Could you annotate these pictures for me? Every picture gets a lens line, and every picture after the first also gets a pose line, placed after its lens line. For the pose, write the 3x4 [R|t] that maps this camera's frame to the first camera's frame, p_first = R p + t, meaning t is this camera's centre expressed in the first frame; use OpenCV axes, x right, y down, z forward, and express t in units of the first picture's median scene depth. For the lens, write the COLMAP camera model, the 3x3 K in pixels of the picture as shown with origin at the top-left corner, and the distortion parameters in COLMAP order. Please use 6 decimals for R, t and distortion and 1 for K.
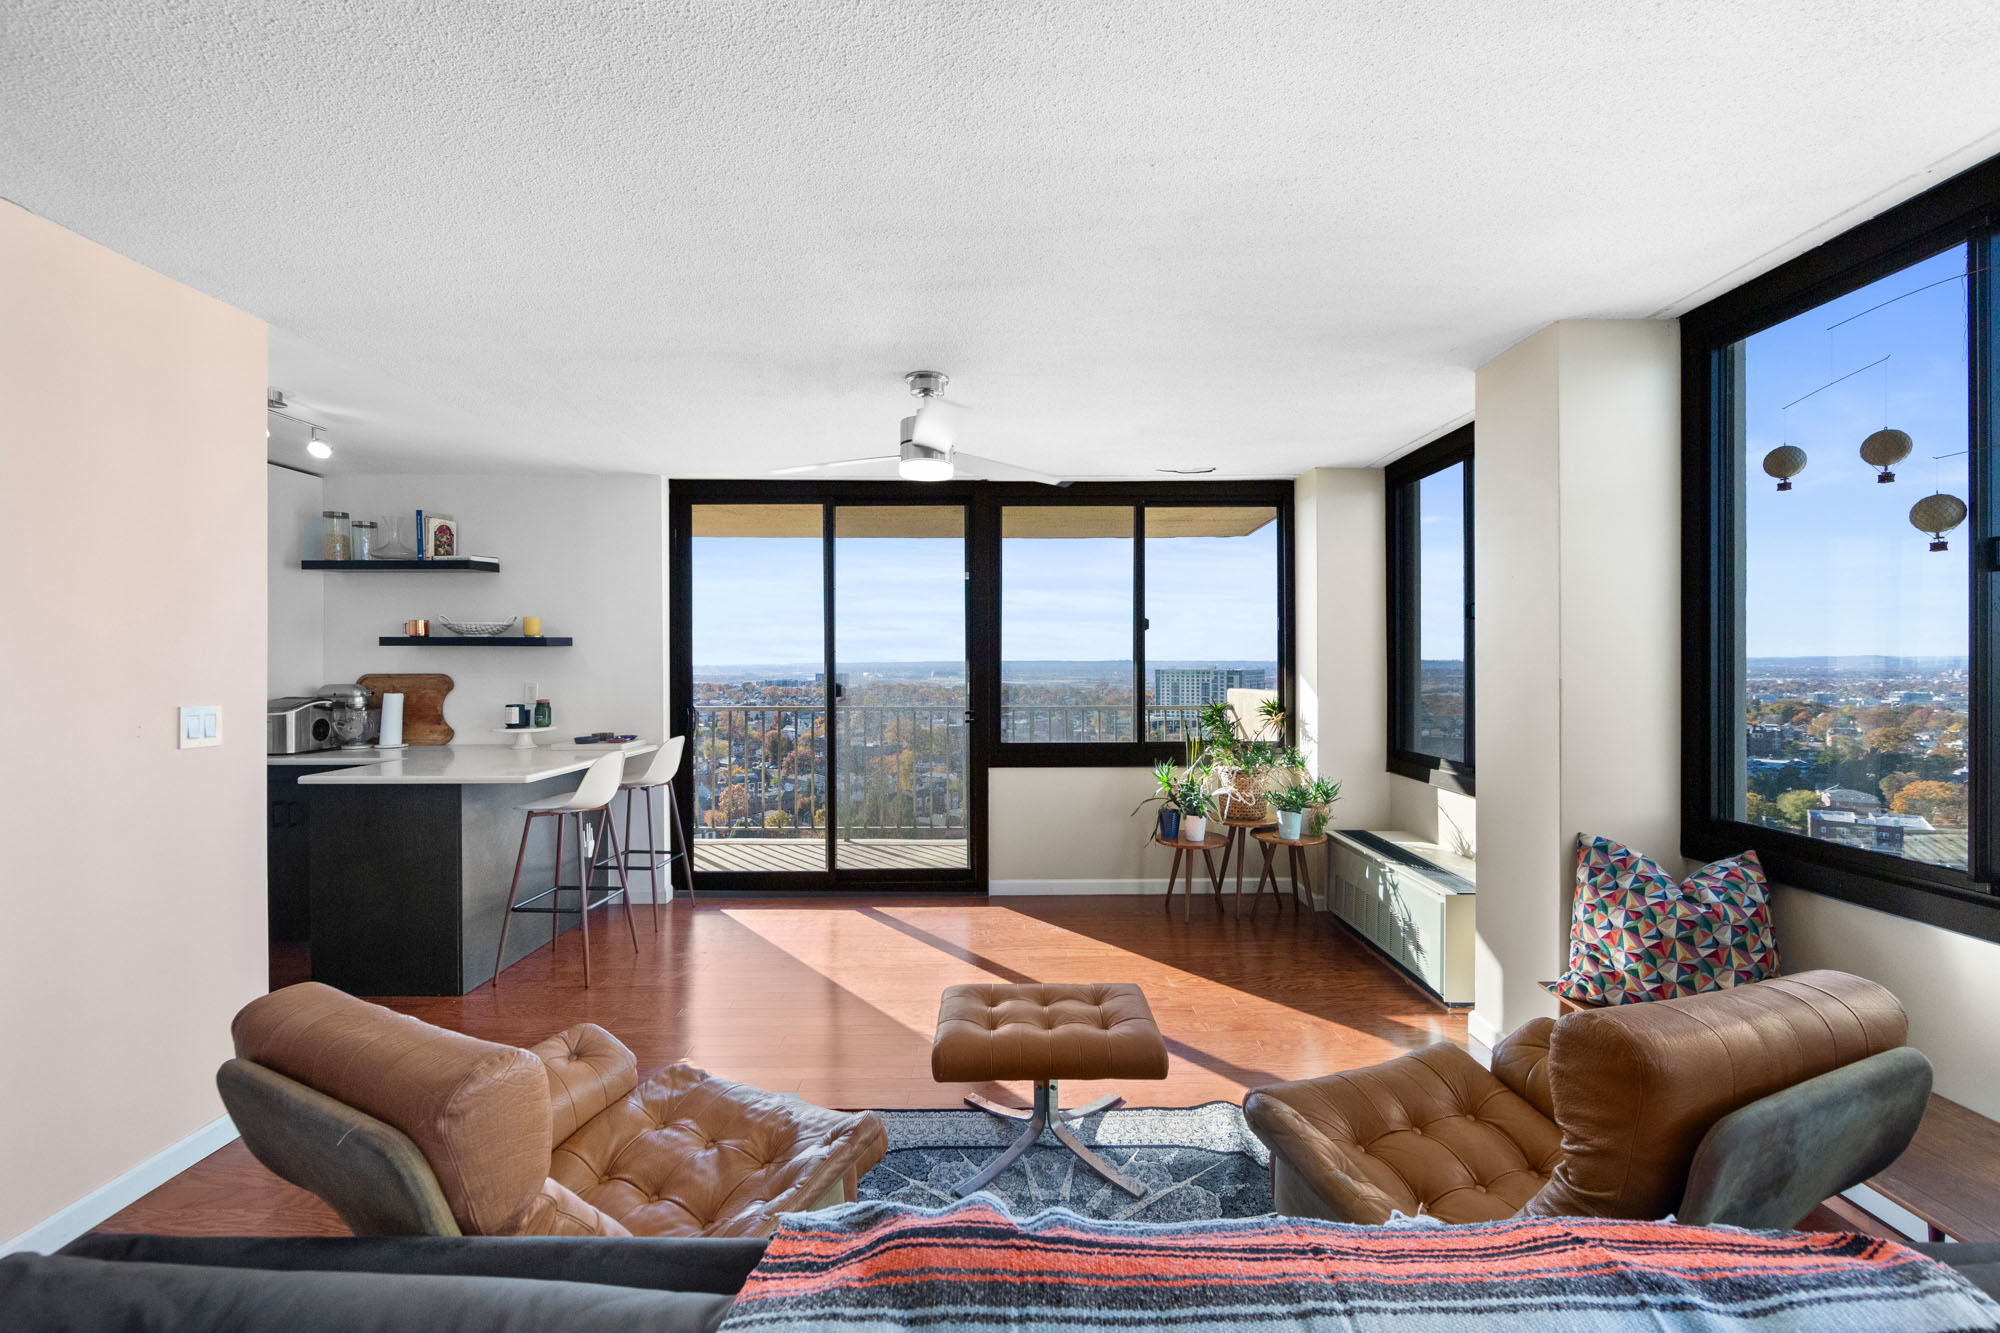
lens RADIAL K [[792.9, 0, 1005.6], [0, 792.9, 665.0], [0, 0, 1]] dist [-0.001578, -0.001068]
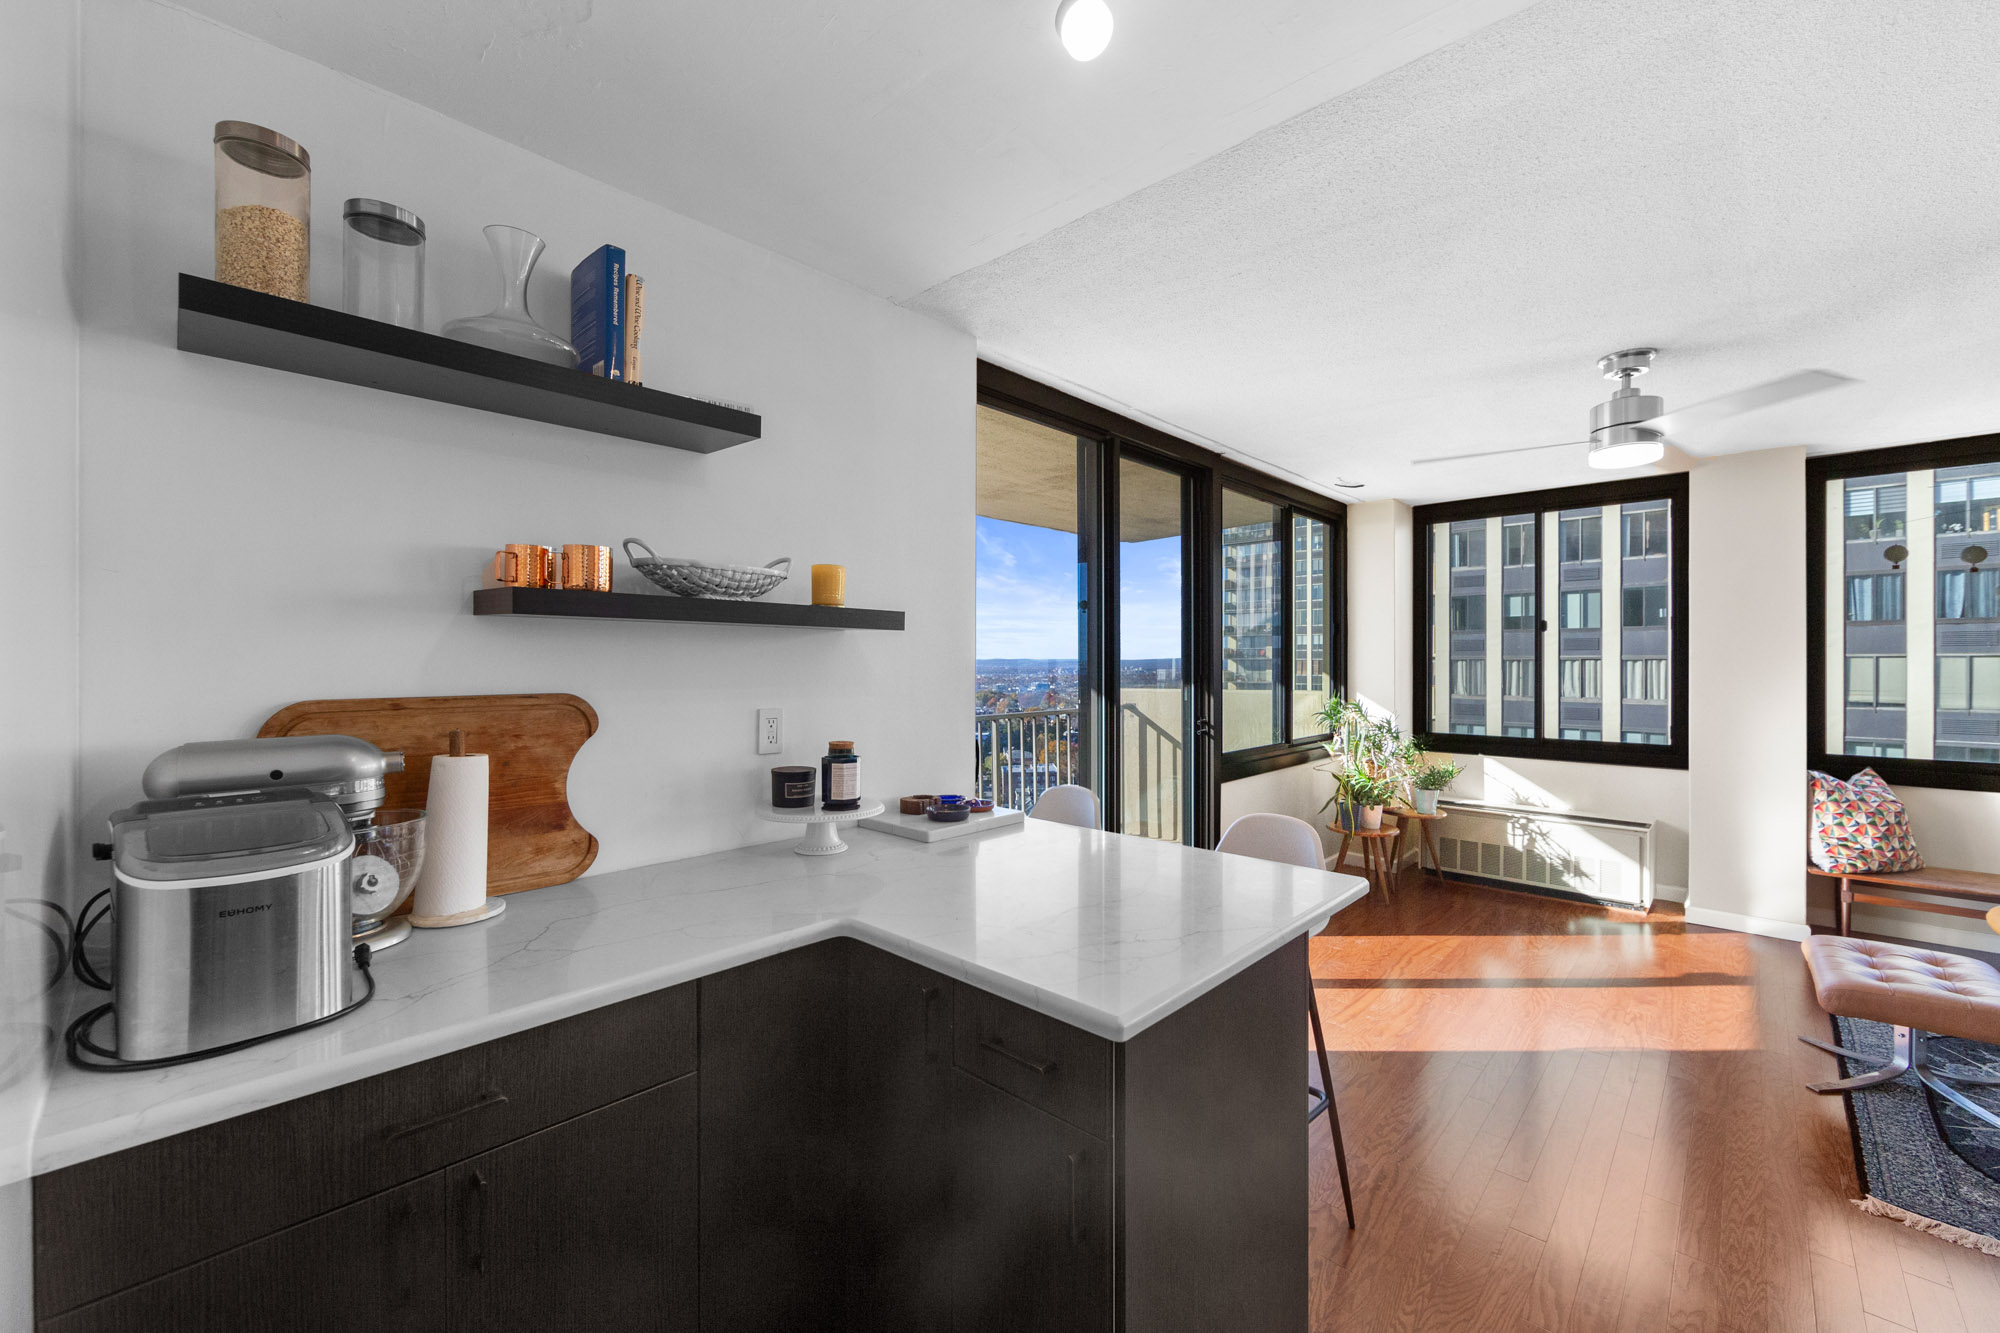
lens RADIAL K [[792.9, 0, 998.9], [0, 792.9, 663.5], [0, 0, 1]] dist [-0.001578, -0.001068]
pose [[0.689722, -0.000047, 0.724075, -0.858612], [0.002584, 0.999994, -0.002397, -0.001638], [-0.724070, 0.003525, 0.689717, 0.602996]]
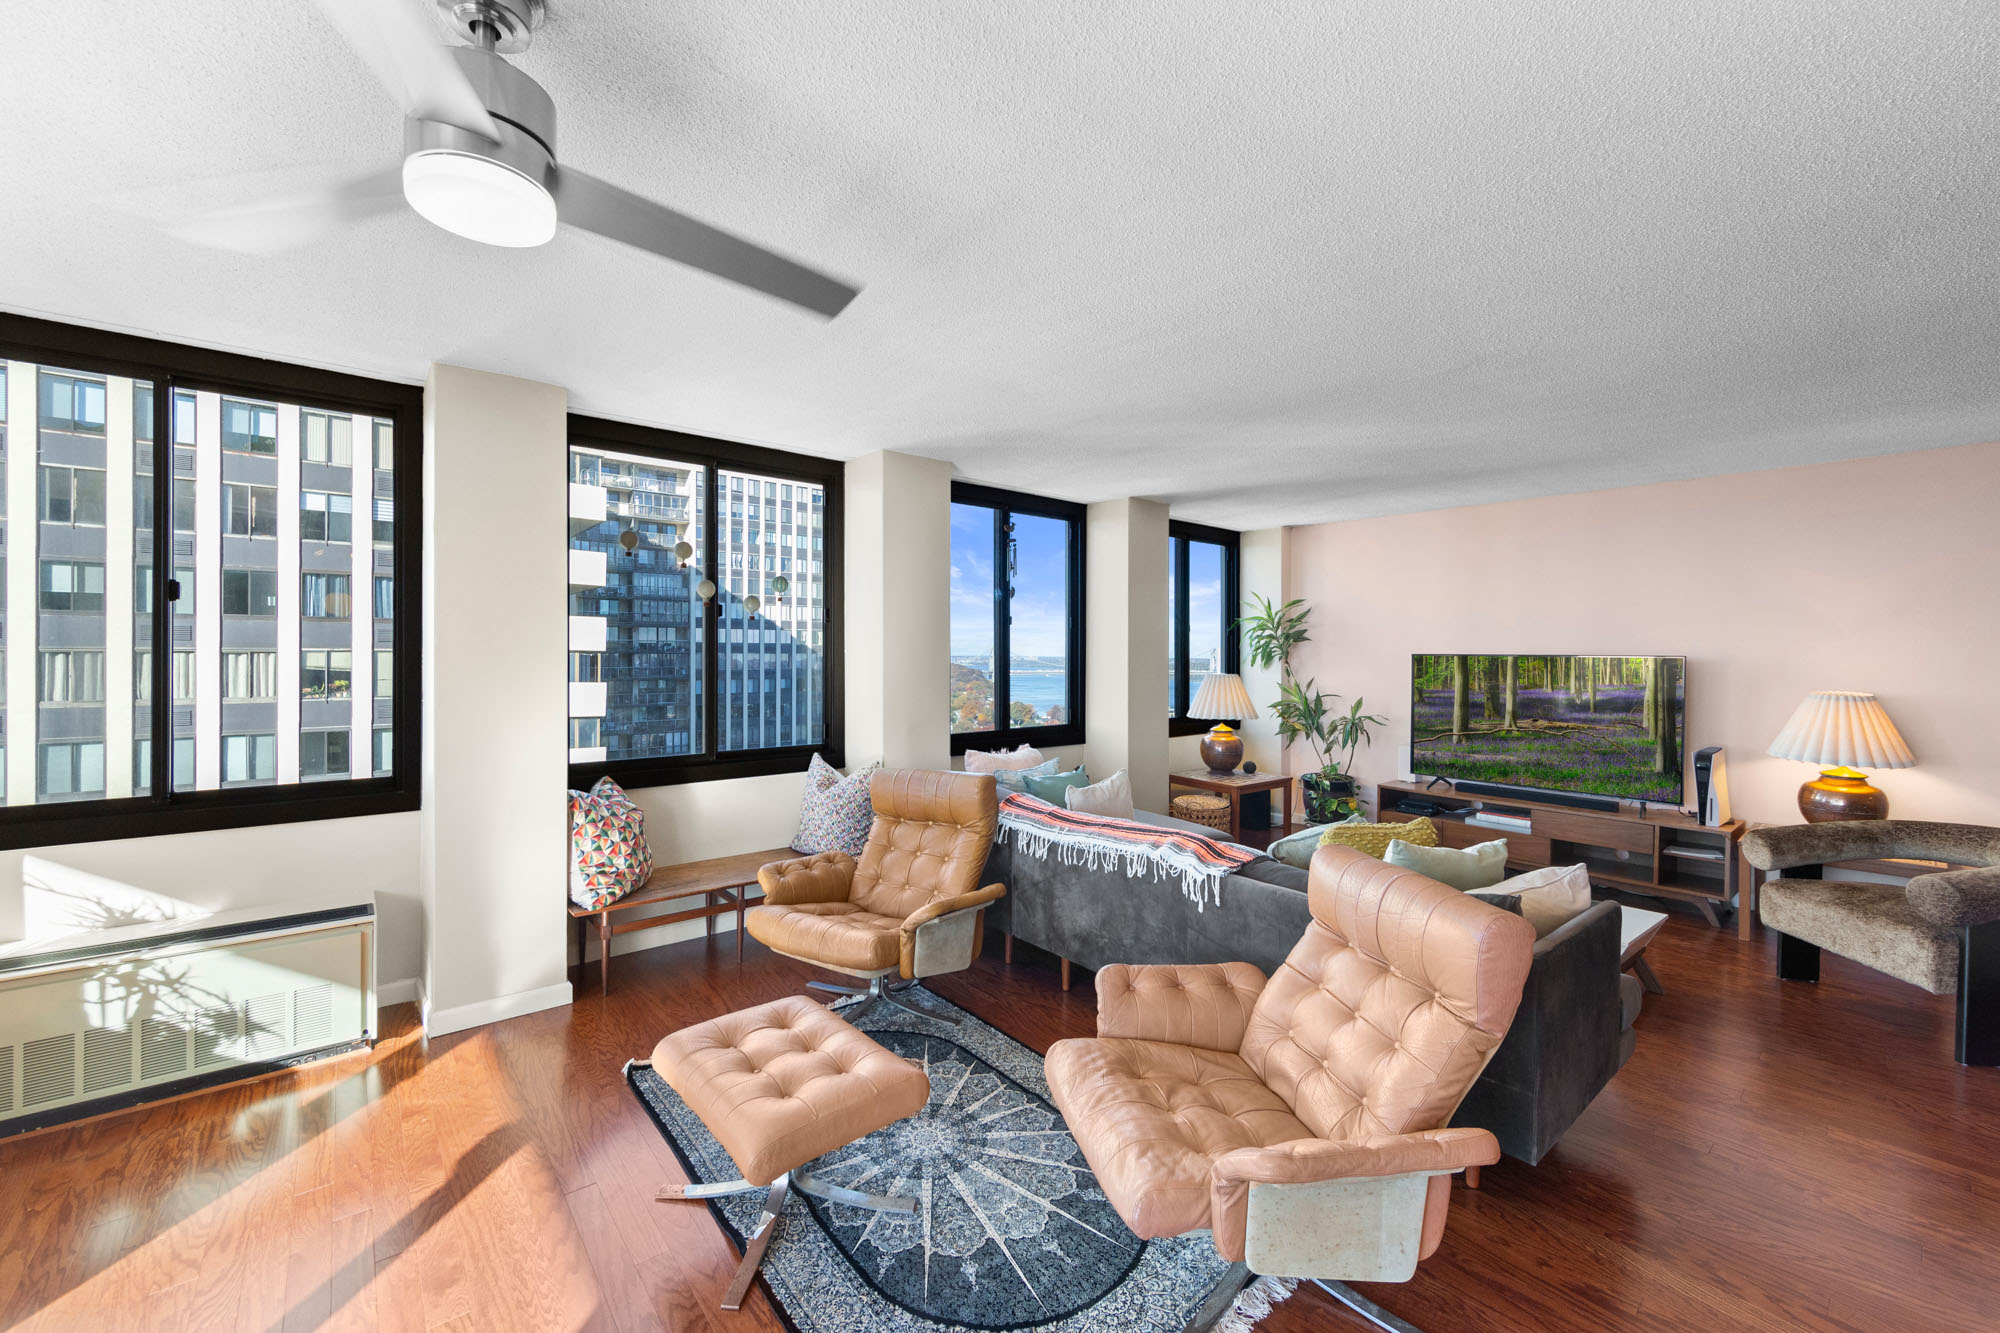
lens RADIAL K [[792.9, 0, 1005.8], [0, 792.9, 658.1], [0, 0, 1]] dist [-0.001578, -0.001068]
pose [[-0.639811, -0.001312, 0.768532, -0.399515], [0.003993, 0.999979, 0.005031, -0.002219], [-0.768522, 0.006288, -0.639792, 0.709540]]
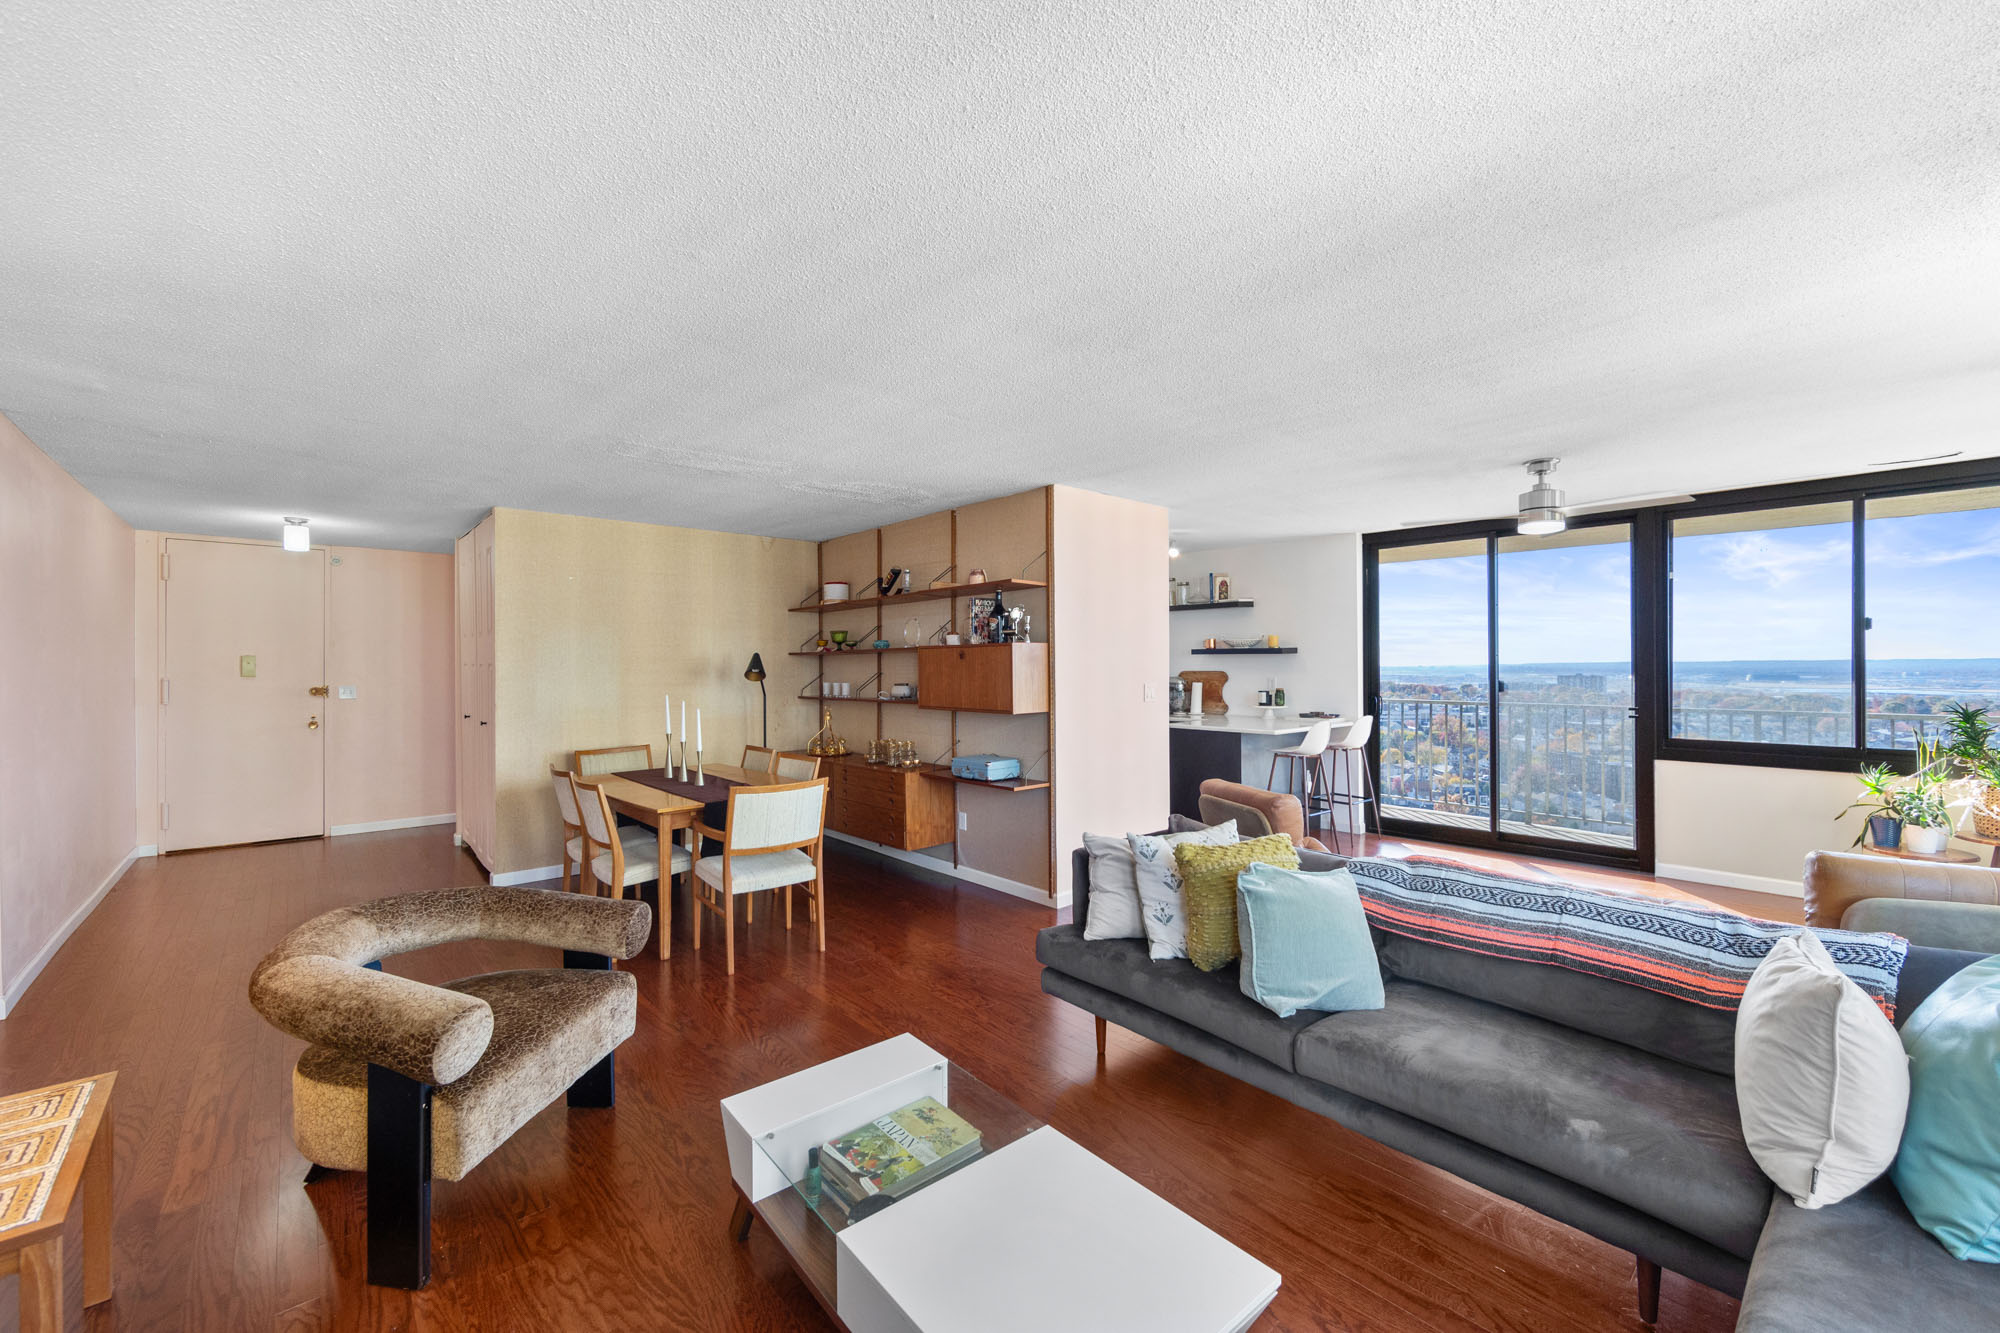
lens RADIAL K [[792.9, 0, 998.6], [0, 792.9, 656.4], [0, 0, 1]] dist [-0.001578, -0.001068]
pose [[0.660403, -0.007387, -0.750875, 0.216096], [-0.000835, 0.999944, -0.010572, -0.001551], [0.750911, 0.007609, 0.660360, -0.434208]]
